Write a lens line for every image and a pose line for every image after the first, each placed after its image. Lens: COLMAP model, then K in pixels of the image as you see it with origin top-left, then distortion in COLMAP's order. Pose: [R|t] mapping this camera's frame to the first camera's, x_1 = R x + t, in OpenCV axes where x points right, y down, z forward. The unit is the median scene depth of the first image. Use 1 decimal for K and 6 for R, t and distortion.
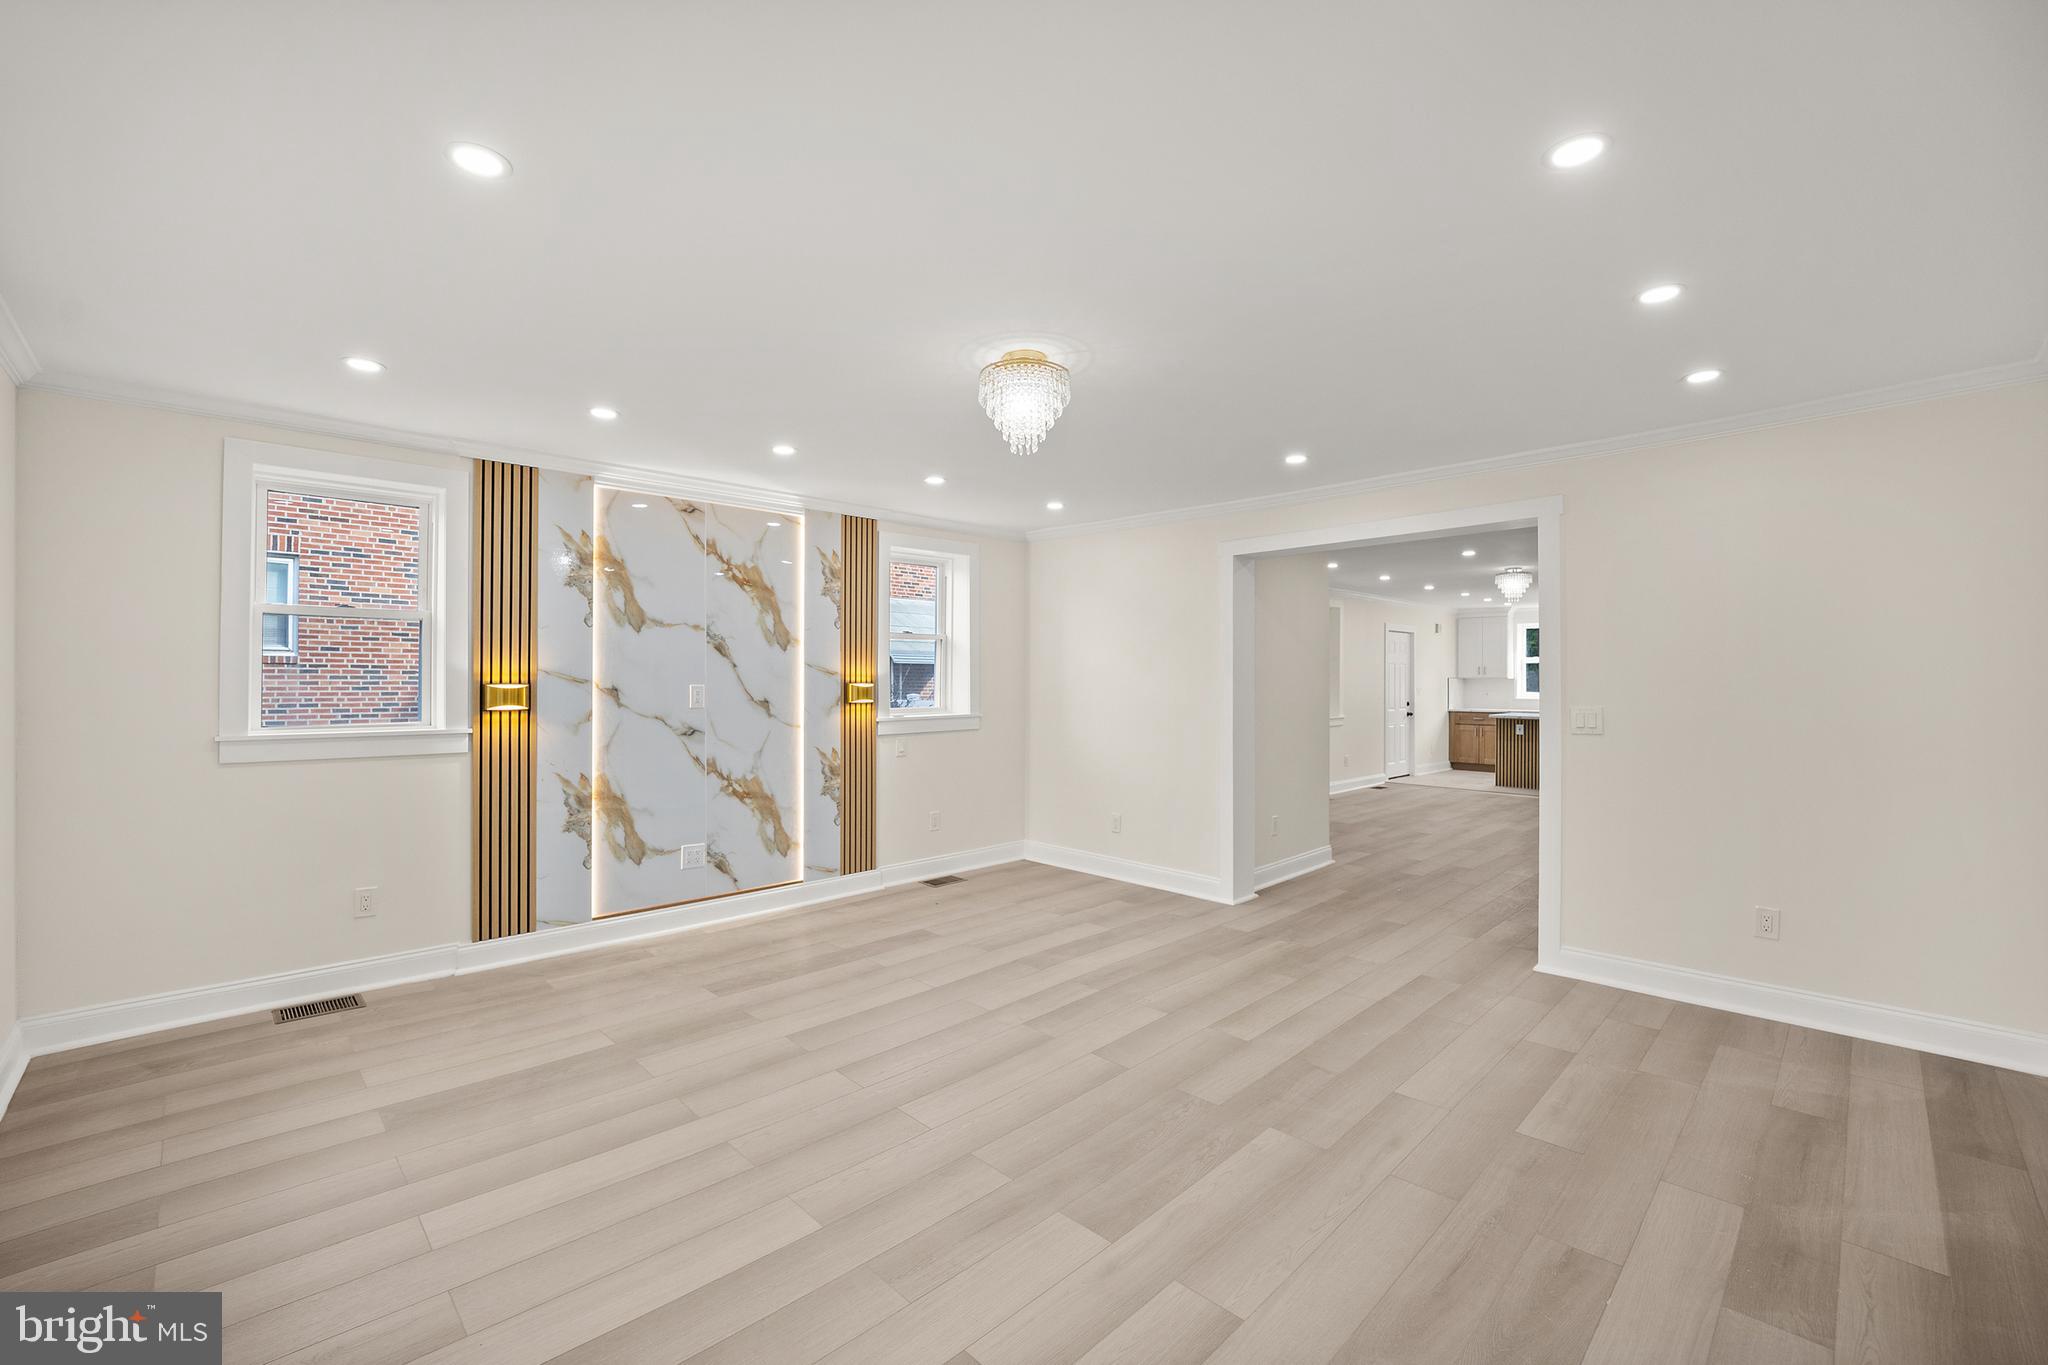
lens RADIAL K [[856.5, 0, 1023.2], [0, 856.5, 669.5], [0, 0, 1]] dist [-0.010680, 0.003289]
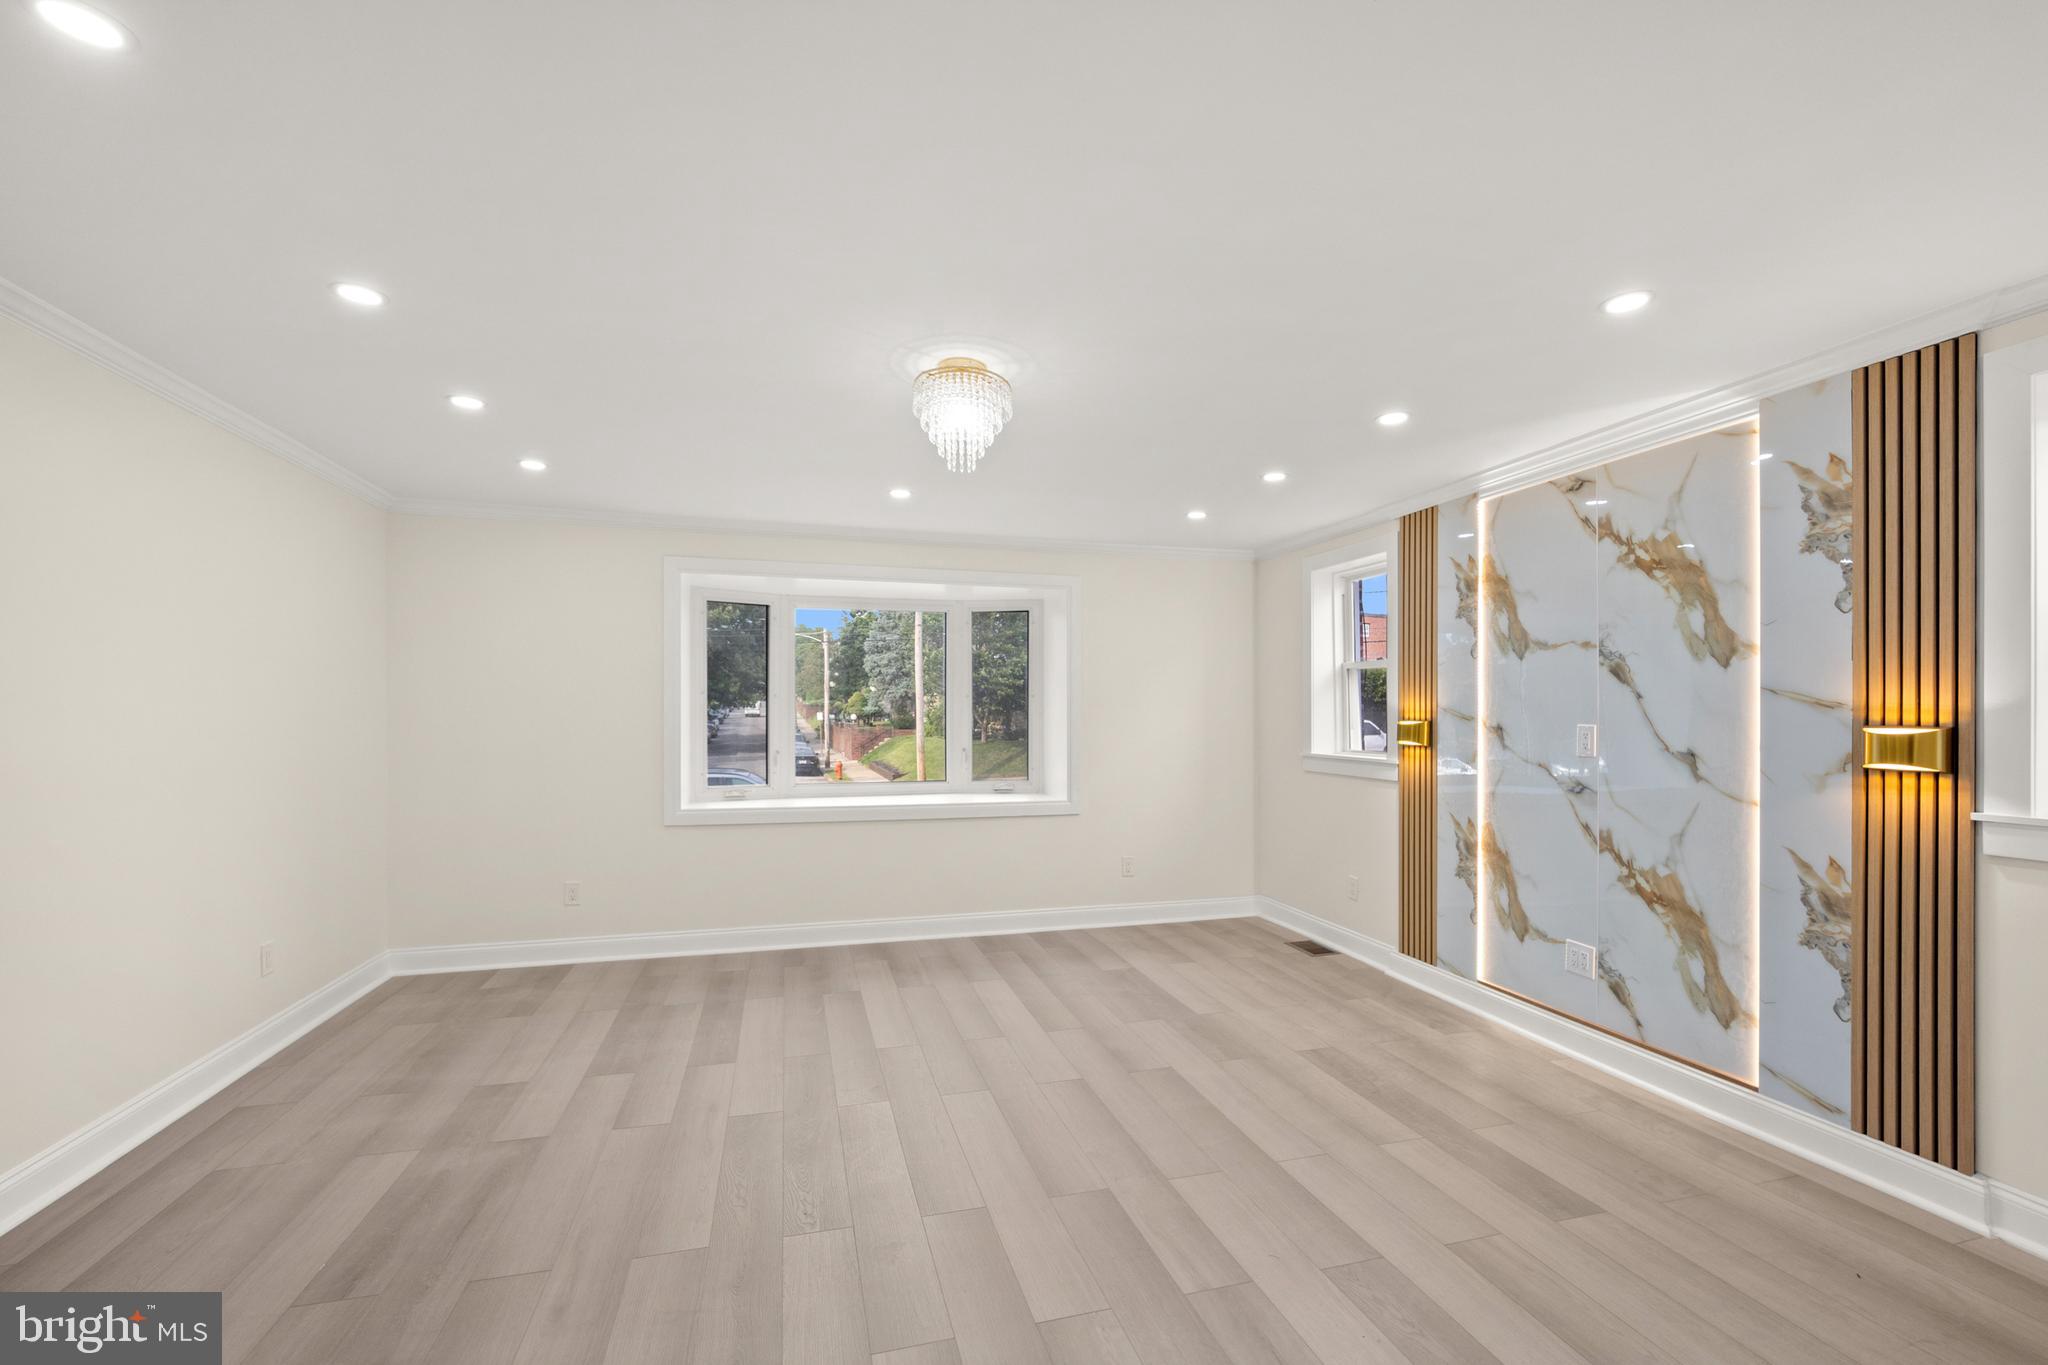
lens RADIAL K [[856.5, 0, 1011.8], [0, 856.5, 720.2], [0, 0, 1]] dist [-0.010680, 0.003289]
pose [[-0.492566, 0.001022, -0.870275, 0.497561], [0.002271, 0.999997, -0.000111, 0.013617], [0.870272, -0.002031, -0.492567, 0.958332]]
